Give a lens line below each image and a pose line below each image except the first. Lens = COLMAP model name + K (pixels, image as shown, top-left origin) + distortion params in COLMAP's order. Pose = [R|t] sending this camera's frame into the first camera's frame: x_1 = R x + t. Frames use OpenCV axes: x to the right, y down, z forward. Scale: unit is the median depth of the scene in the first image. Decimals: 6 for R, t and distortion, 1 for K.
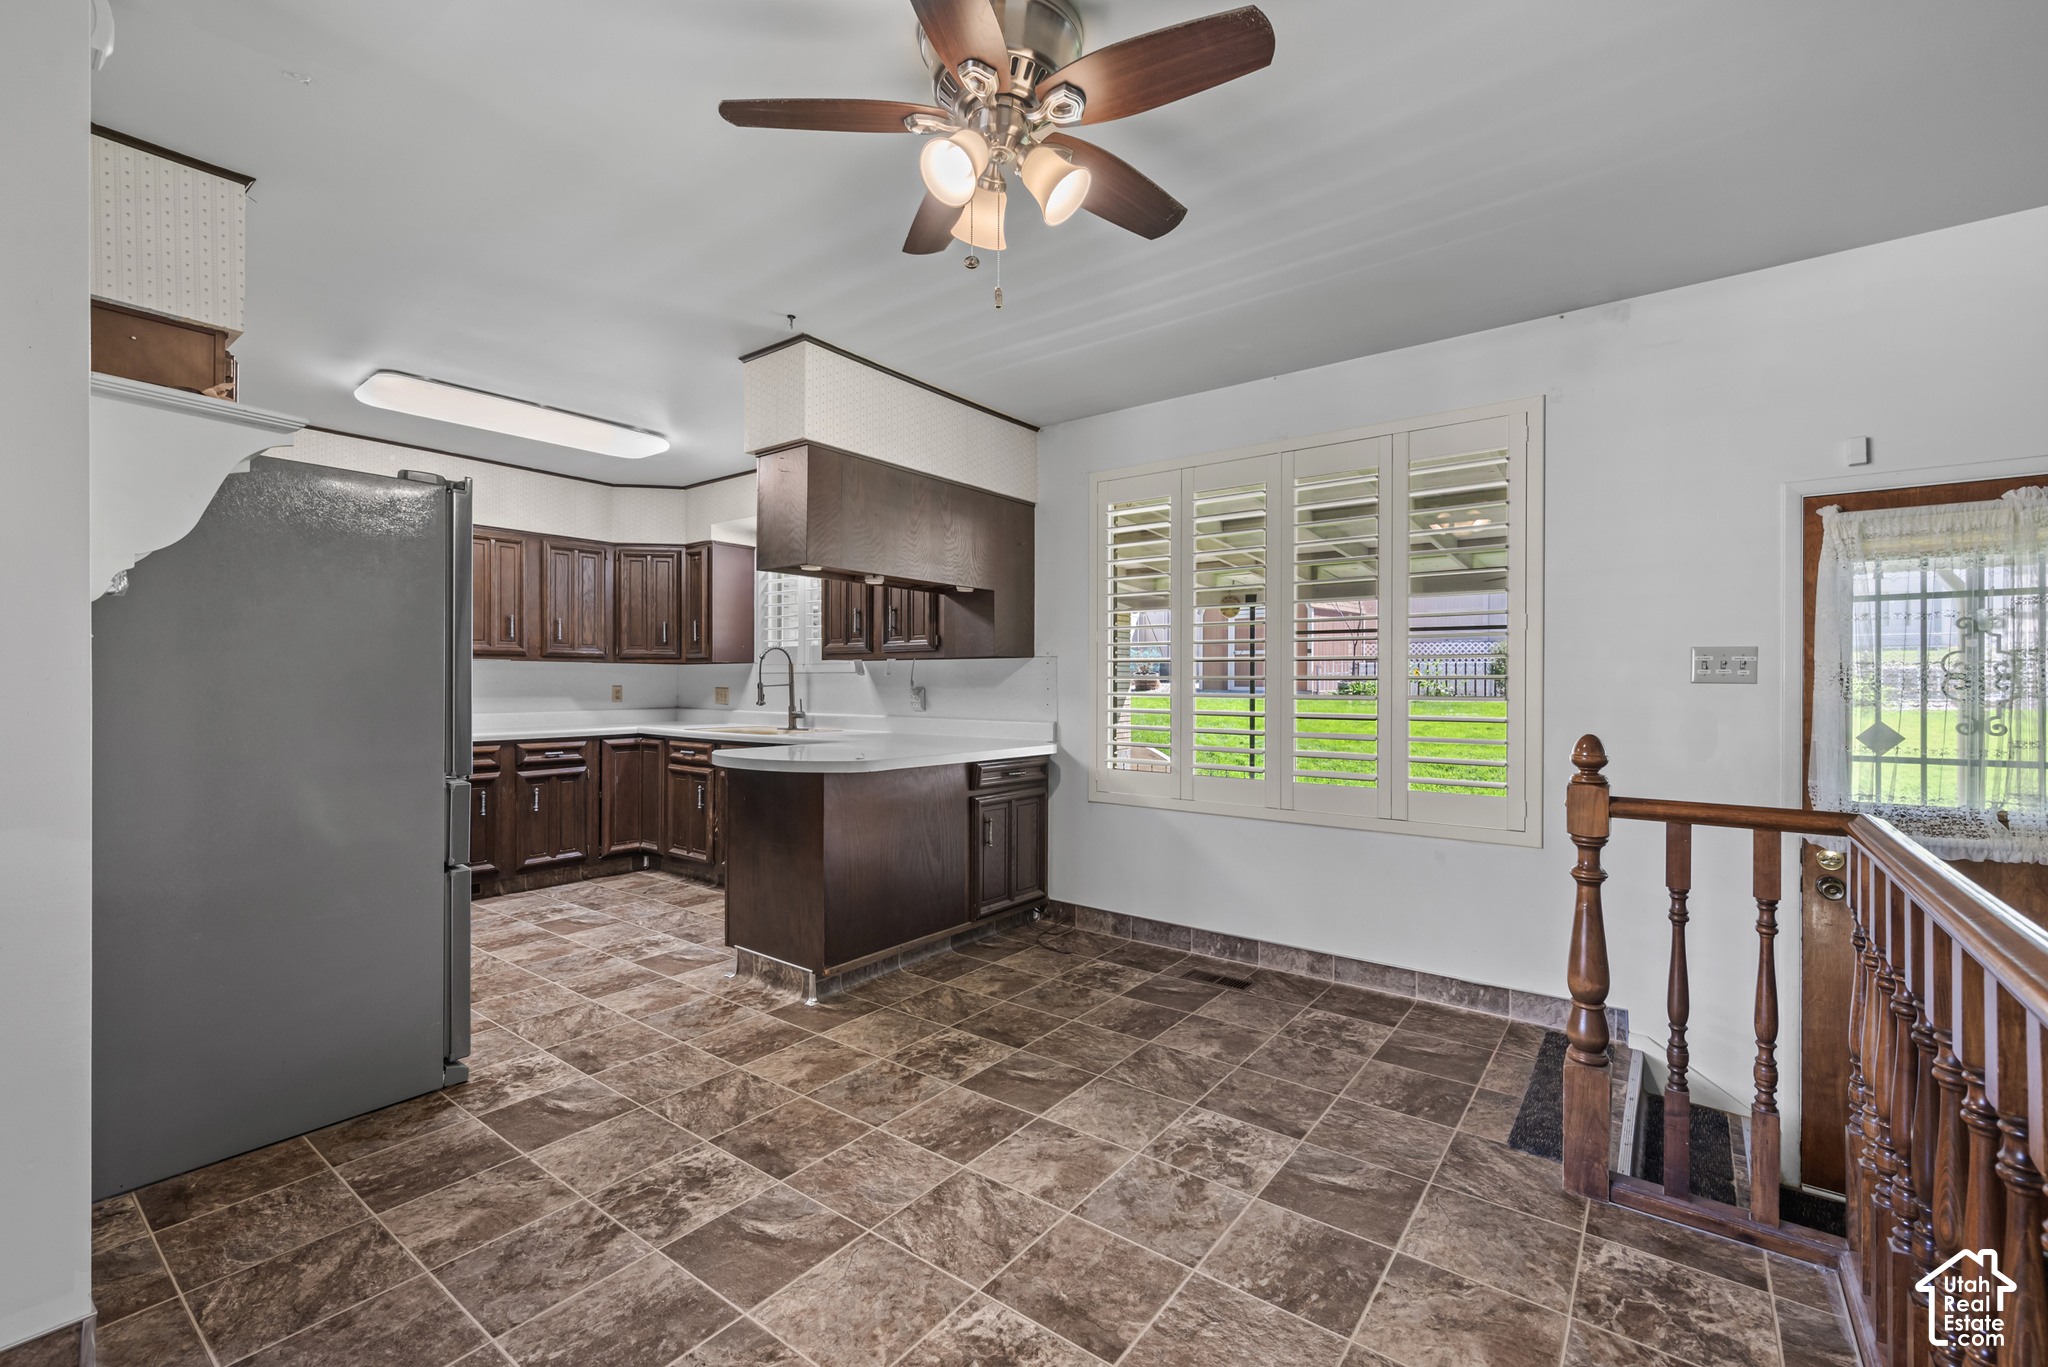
lens RADIAL K [[879.2, 0, 1032.8], [0, 879.2, 686.4], [0, 0, 1]] dist [0.001494, -0.000634]
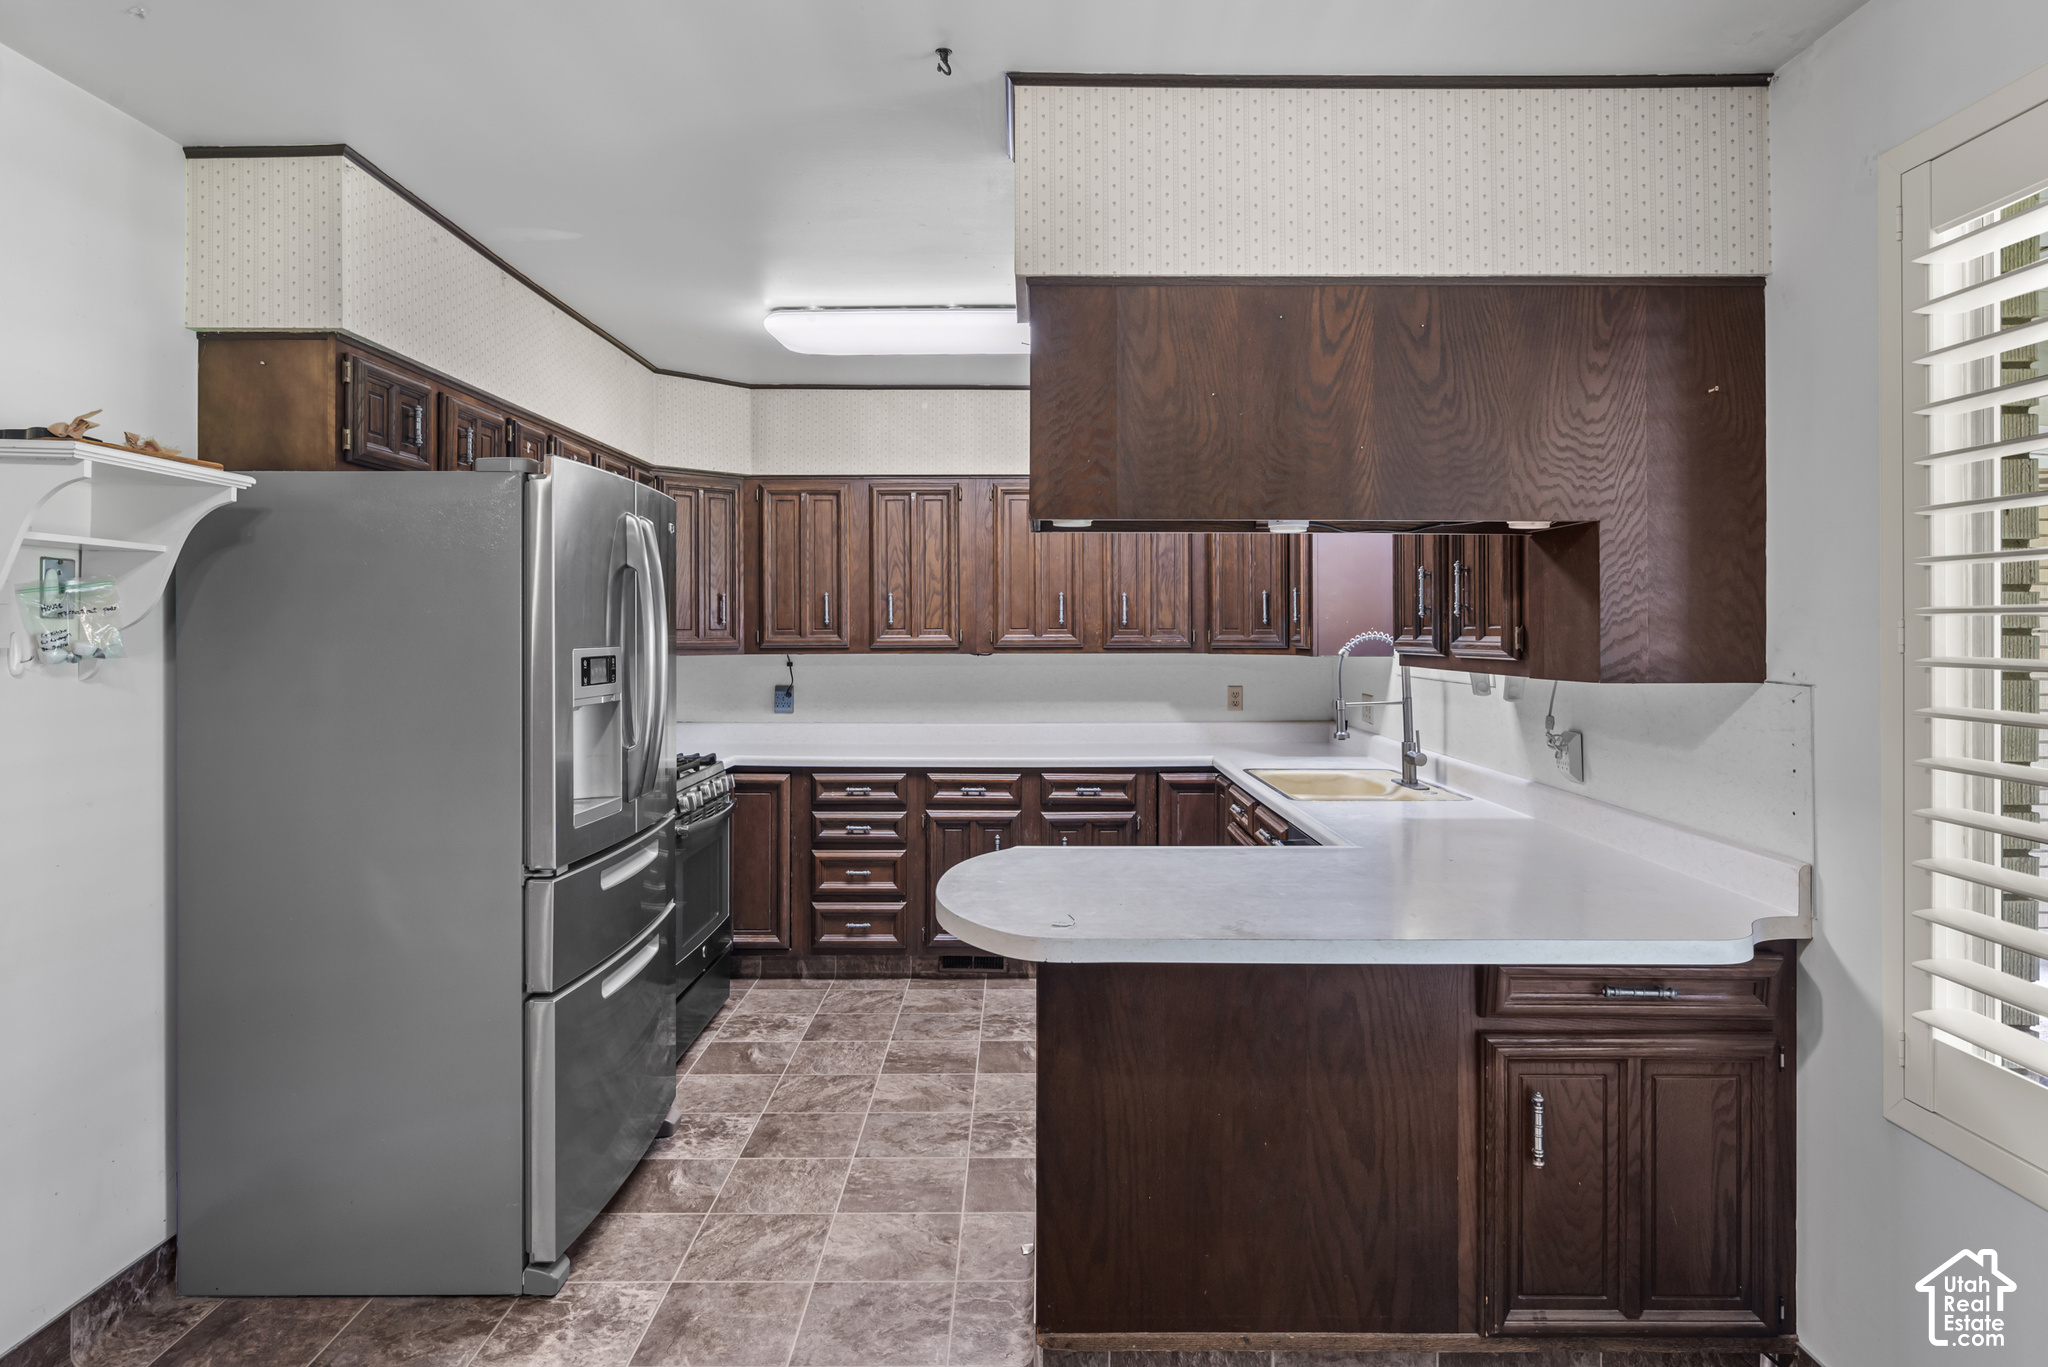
lens RADIAL K [[1220.8, 0, 1013.9], [0, 1220.8, 624.2], [0, 0, 1]] dist [-0.002714, -0.000018]
pose [[0.597468, -0.007638, -0.801857, 0.210337], [0.000392, 0.999957, -0.009234, -0.048854], [0.801893, 0.005203, 0.597445, 0.391231]]
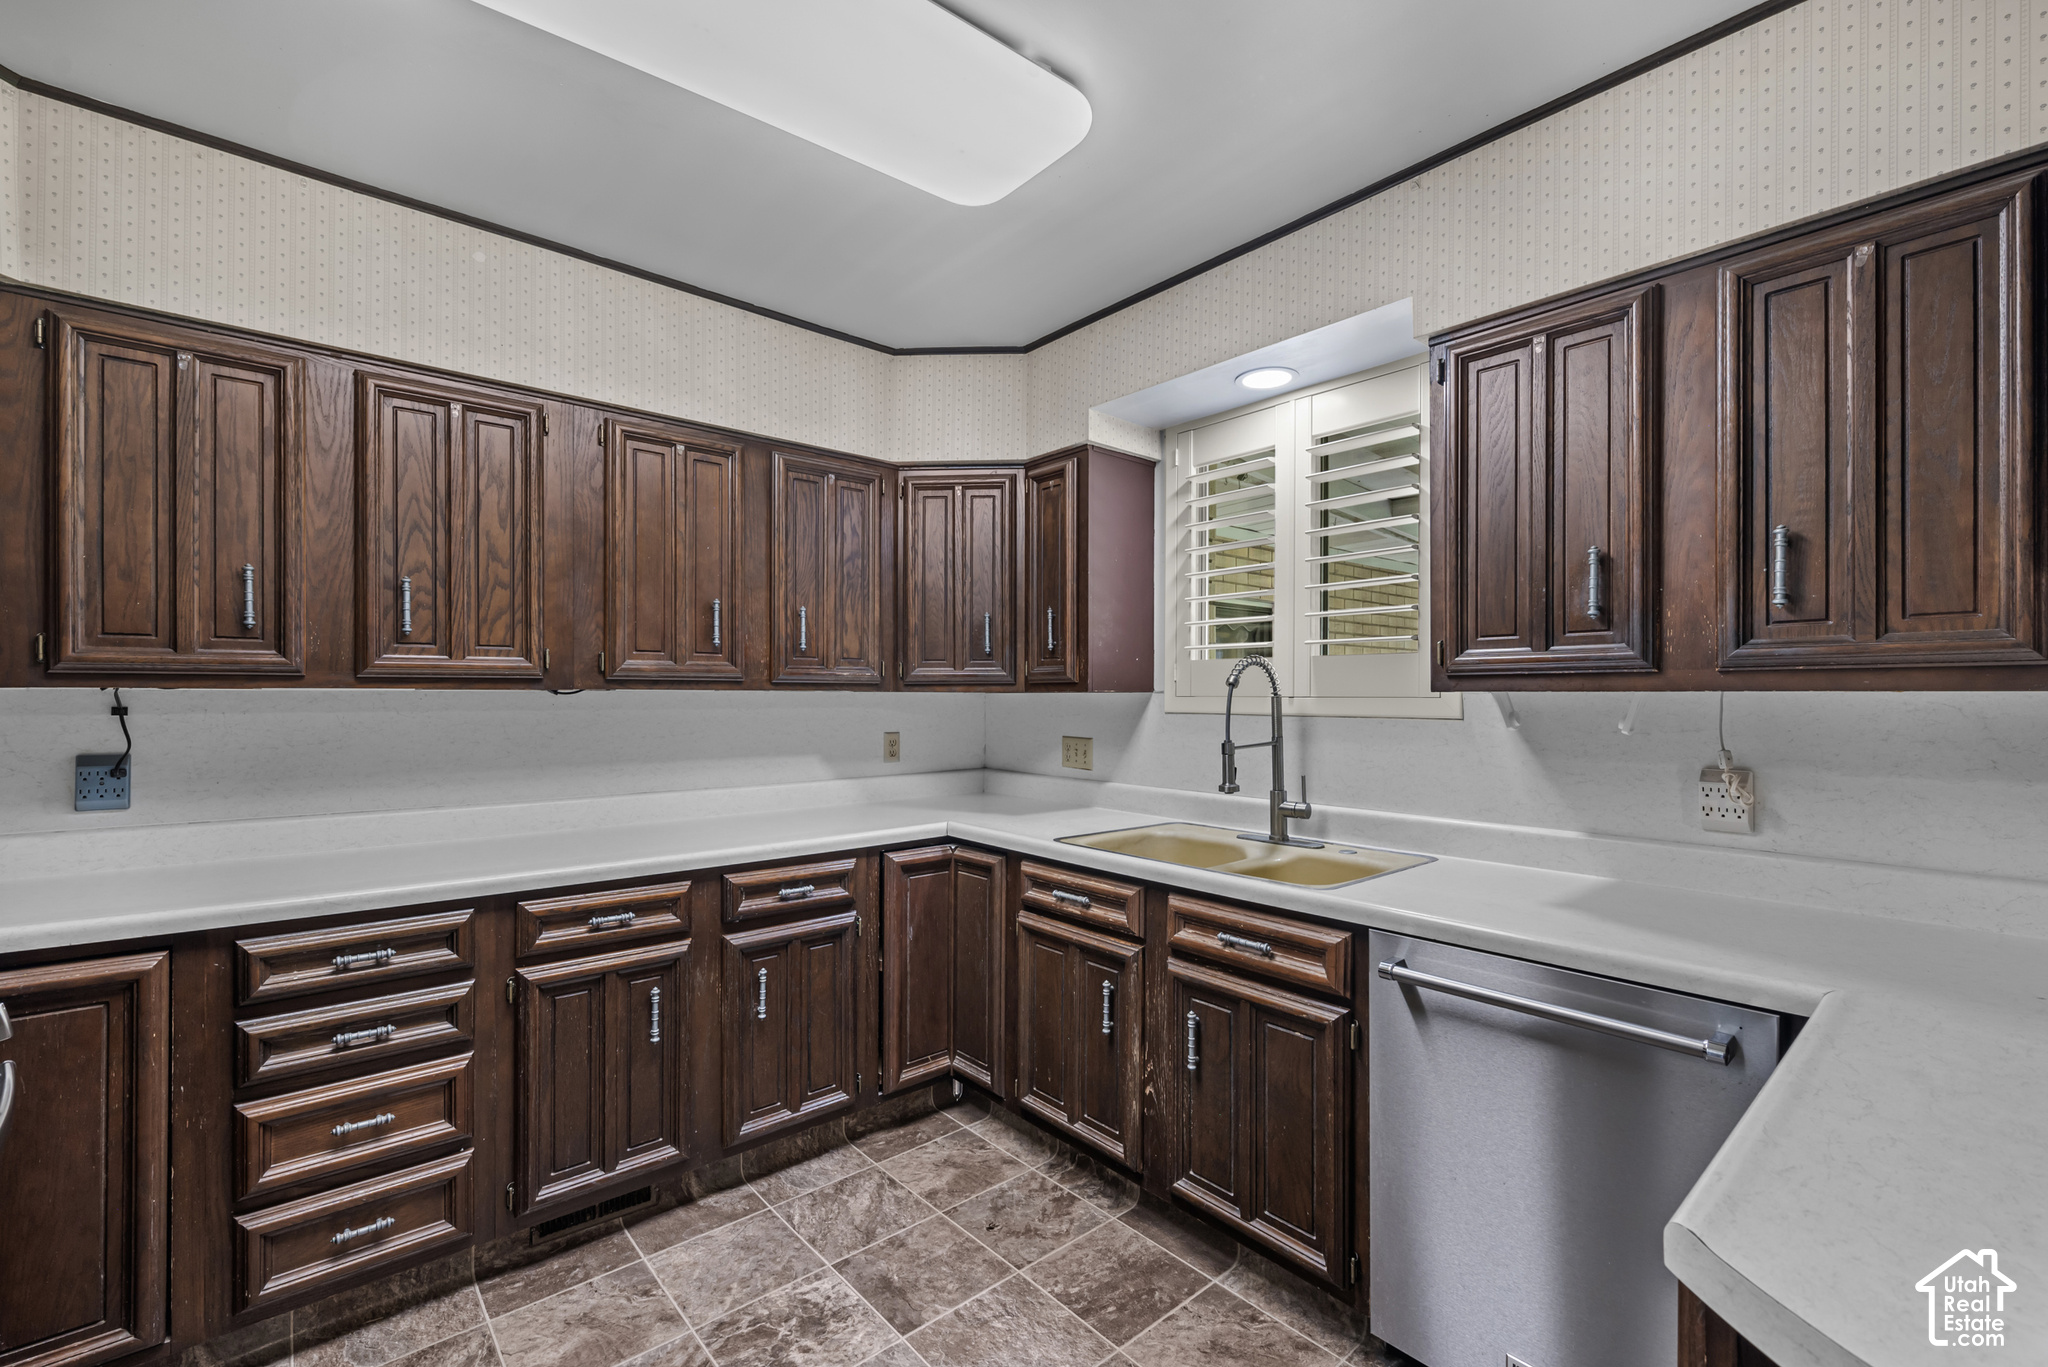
lens RADIAL K [[879.2, 0, 1032.9], [0, 879.2, 692.9], [0, 0, 1]] dist [0.001494, -0.000634]
pose [[0.980595, 0.000026, -0.196043, -0.345558], [-0.001190, 0.999982, -0.005820, -0.028033], [0.196040, 0.005940, 0.980578, 0.593301]]
